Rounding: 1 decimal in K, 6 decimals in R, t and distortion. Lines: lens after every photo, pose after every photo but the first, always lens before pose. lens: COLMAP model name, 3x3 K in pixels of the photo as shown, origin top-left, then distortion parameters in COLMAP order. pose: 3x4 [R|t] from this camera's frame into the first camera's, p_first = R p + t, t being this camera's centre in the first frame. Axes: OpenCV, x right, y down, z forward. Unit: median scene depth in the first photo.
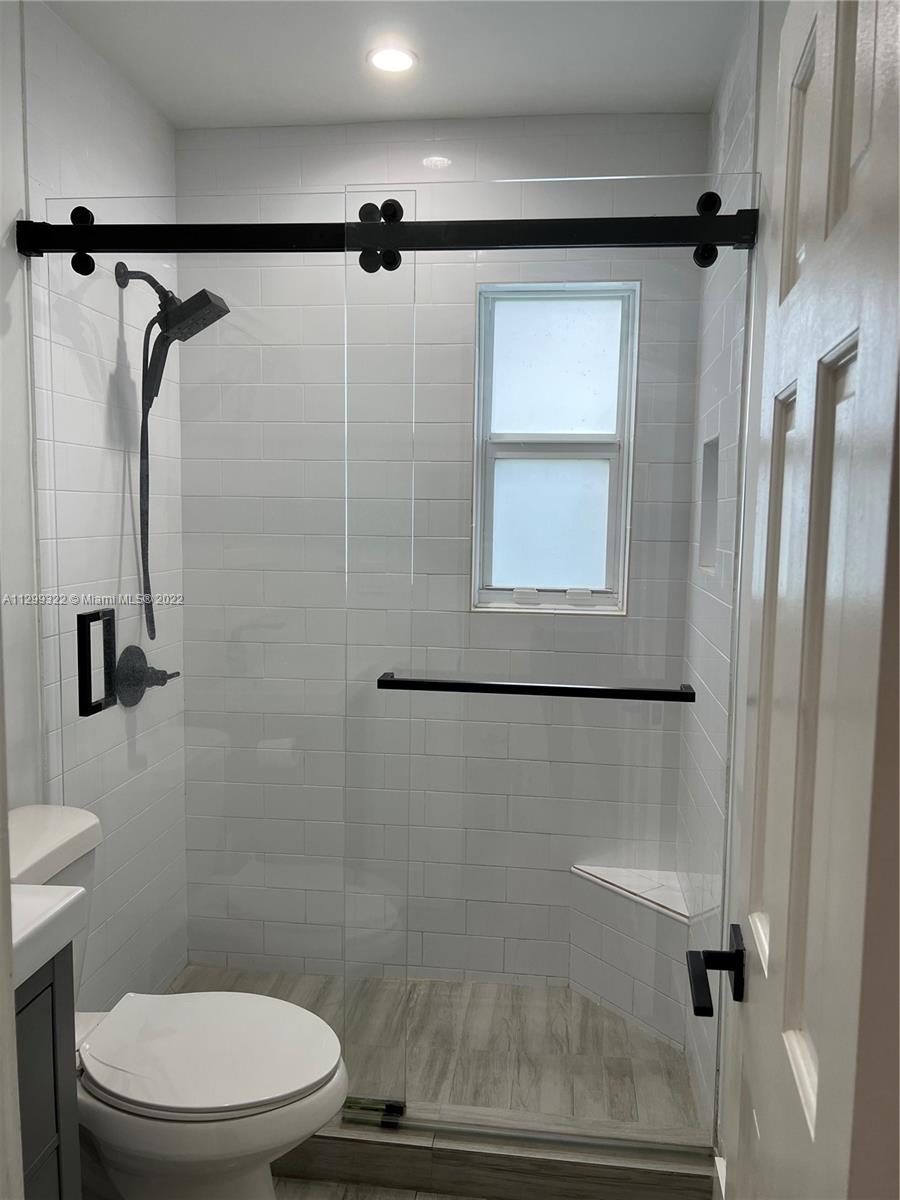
lens RADIAL K [[895.5, 0, 451.3], [0, 895.5, 580.5], [0, 0, 1]] dist [0.055321, -0.066549]
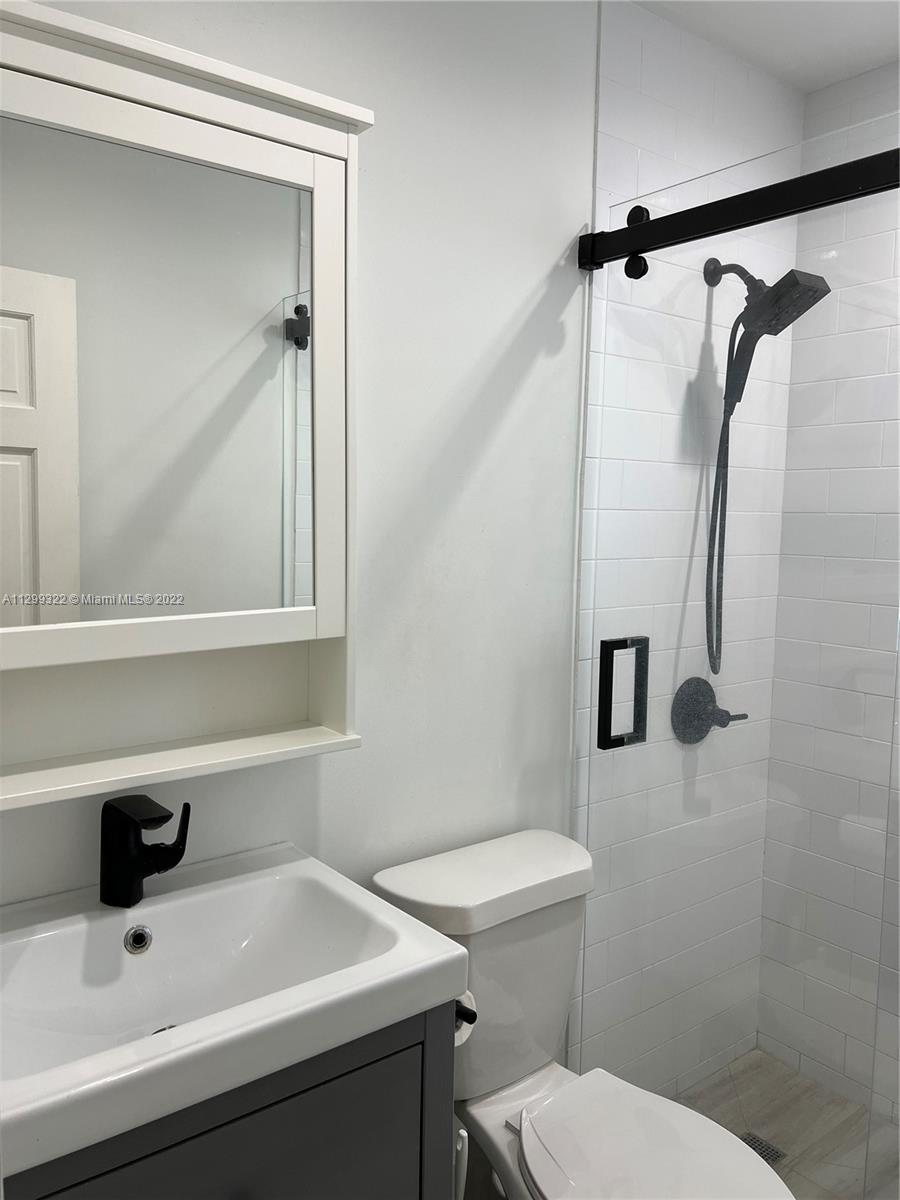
lens RADIAL K [[895.5, 0, 451.3], [0, 895.5, 580.5], [0, 0, 1]] dist [0.055321, -0.066549]
pose [[0.705999, 0.053007, -0.706226, 0.130309], [-0.062734, 0.997956, 0.012190, -0.025626], [0.705429, 0.035699, 0.707881, 0.212664]]
